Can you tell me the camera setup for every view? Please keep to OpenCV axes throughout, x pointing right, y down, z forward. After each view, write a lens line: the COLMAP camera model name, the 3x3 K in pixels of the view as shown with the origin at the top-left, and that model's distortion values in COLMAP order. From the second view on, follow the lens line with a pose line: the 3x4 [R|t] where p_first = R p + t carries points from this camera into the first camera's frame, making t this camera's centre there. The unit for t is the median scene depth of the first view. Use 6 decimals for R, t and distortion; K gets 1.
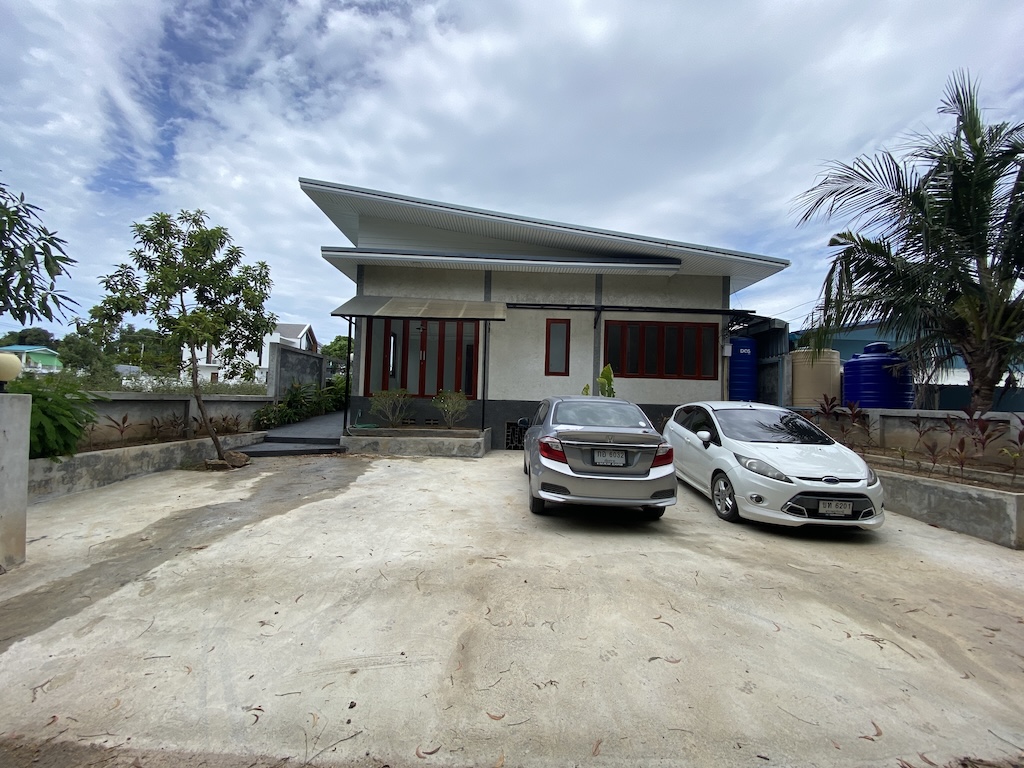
lens RADIAL K [[407.0, 0, 512.0], [0, 407.0, 384.0], [0, 0, 1]] dist [0.039601, -0.030852]
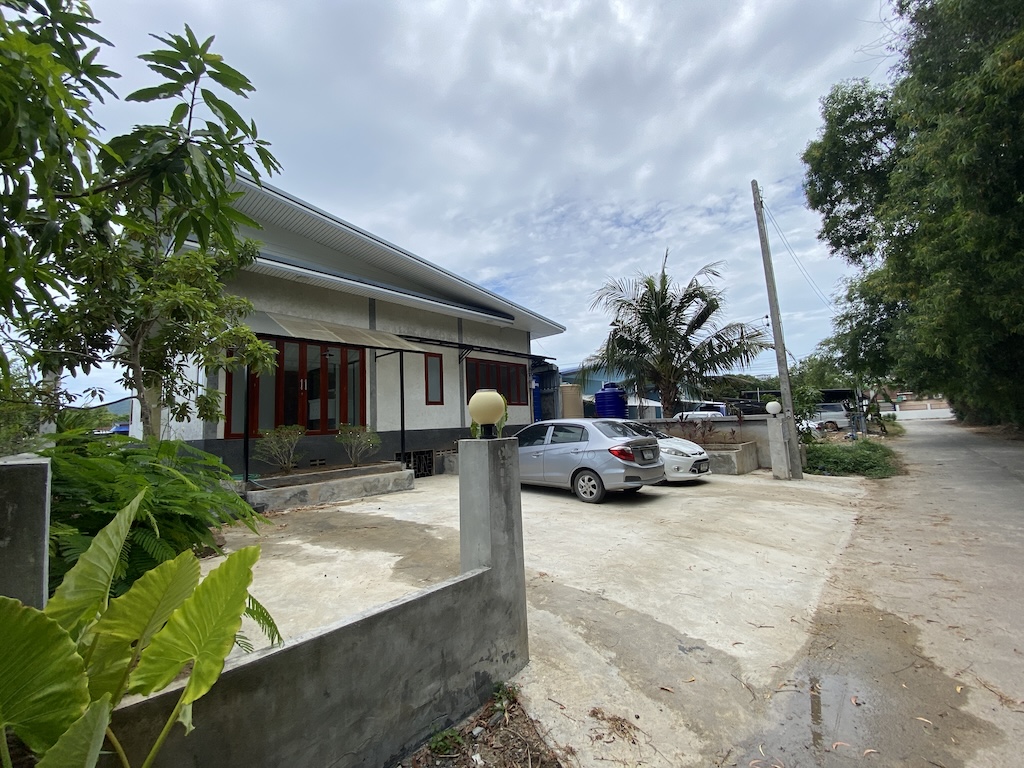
lens RADIAL K [[407.0, 0, 512.0], [0, 407.0, 384.0], [0, 0, 1]] dist [0.039601, -0.030852]
pose [[0.689622, 0.014810, 0.724018, -0.619041], [0.031023, 0.998269, -0.049969, -0.017550], [-0.723504, 0.056921, 0.687969, 0.116287]]
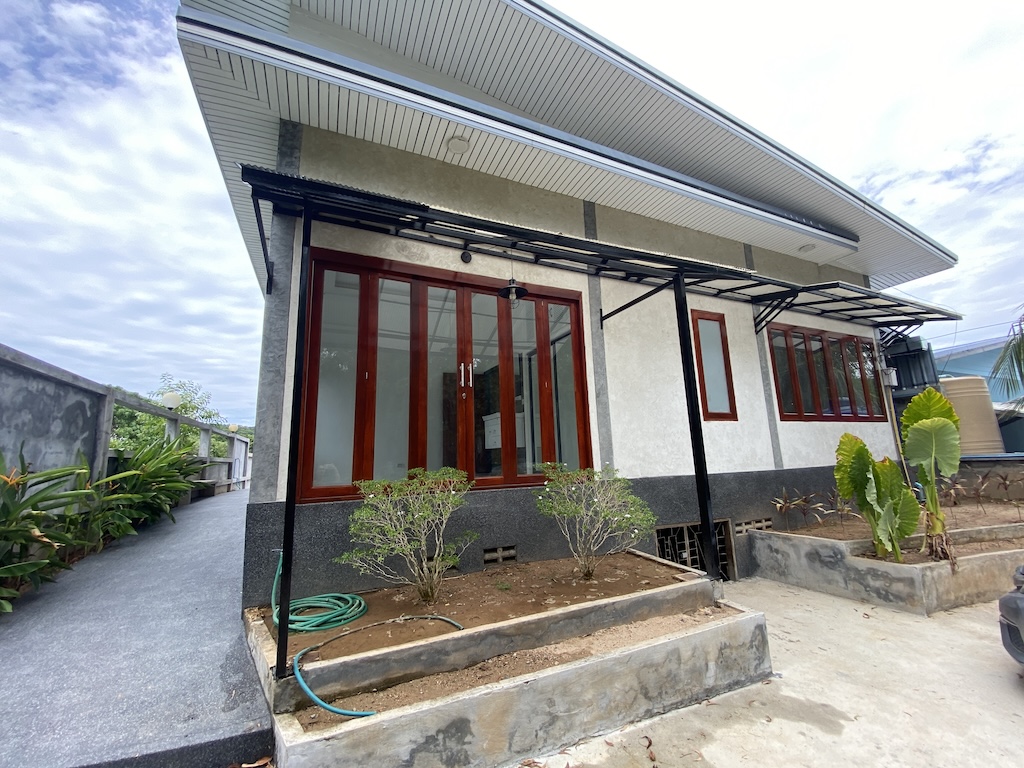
lens RADIAL K [[407.0, 0, 512.0], [0, 407.0, 384.0], [0, 0, 1]] dist [0.039601, -0.030852]
pose [[0.920270, 0.011049, 0.391128, -0.380203], [0.043019, 0.990685, -0.129202, -0.011777], [-0.388912, 0.135727, 0.911222, 0.728707]]
